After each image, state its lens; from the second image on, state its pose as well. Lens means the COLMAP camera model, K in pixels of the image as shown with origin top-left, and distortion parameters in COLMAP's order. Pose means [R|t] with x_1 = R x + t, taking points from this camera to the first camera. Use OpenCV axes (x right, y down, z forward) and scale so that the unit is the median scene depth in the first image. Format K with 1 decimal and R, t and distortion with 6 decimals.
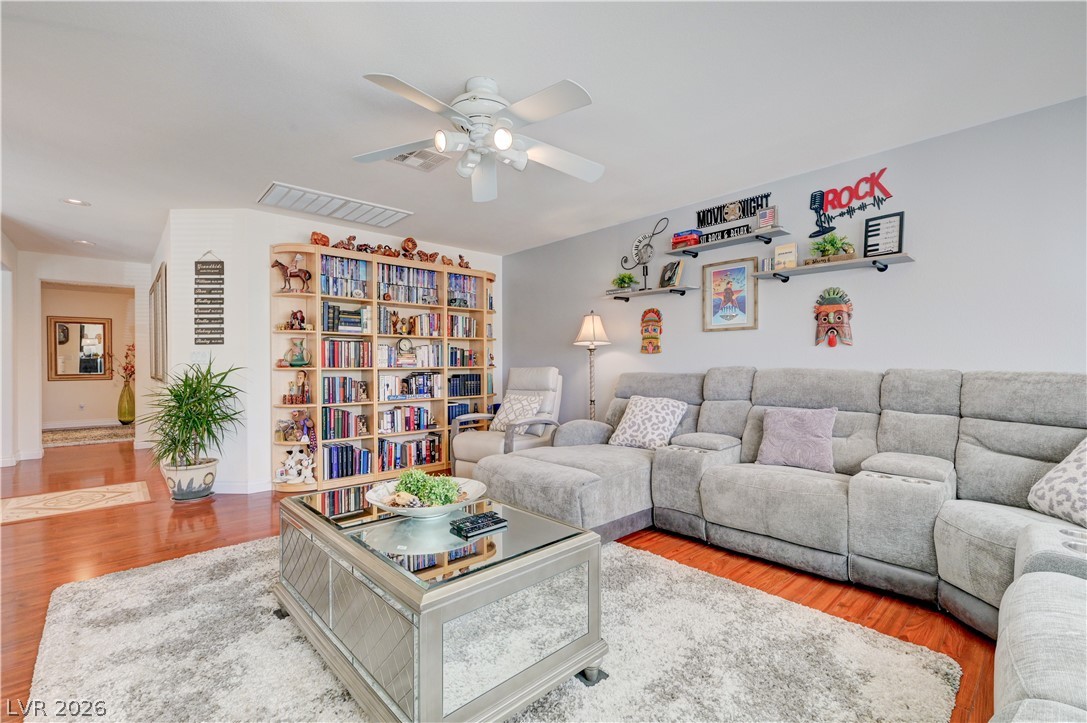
lens RADIAL K [[469.8, 0, 543.5], [0, 469.8, 361.5], [0, 0, 1]] dist [0.001459, 0.000228]
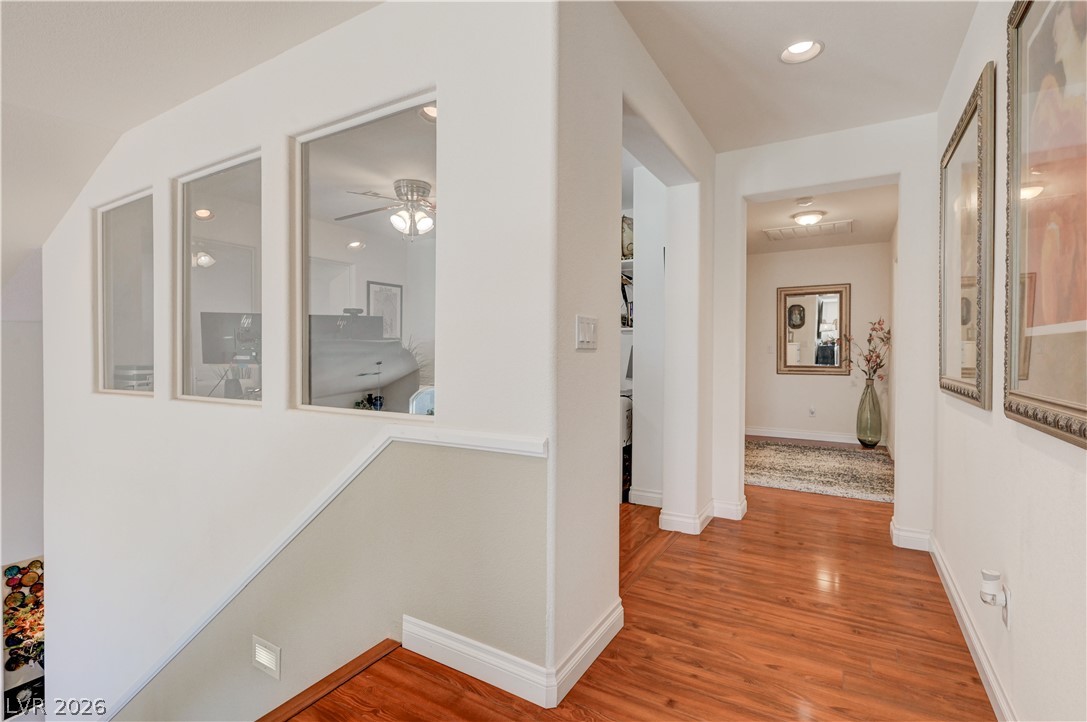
lens RADIAL K [[510.4, 0, 543.5], [0, 510.4, 361.0], [0, 0, 1]] dist [-0.000797, -0.000121]
pose [[0.282535, 0.016076, -0.959122, -0.345245], [-0.004693, 0.999871, 0.015377, 0.009090], [0.959246, 0.000156, 0.282574, 0.377696]]
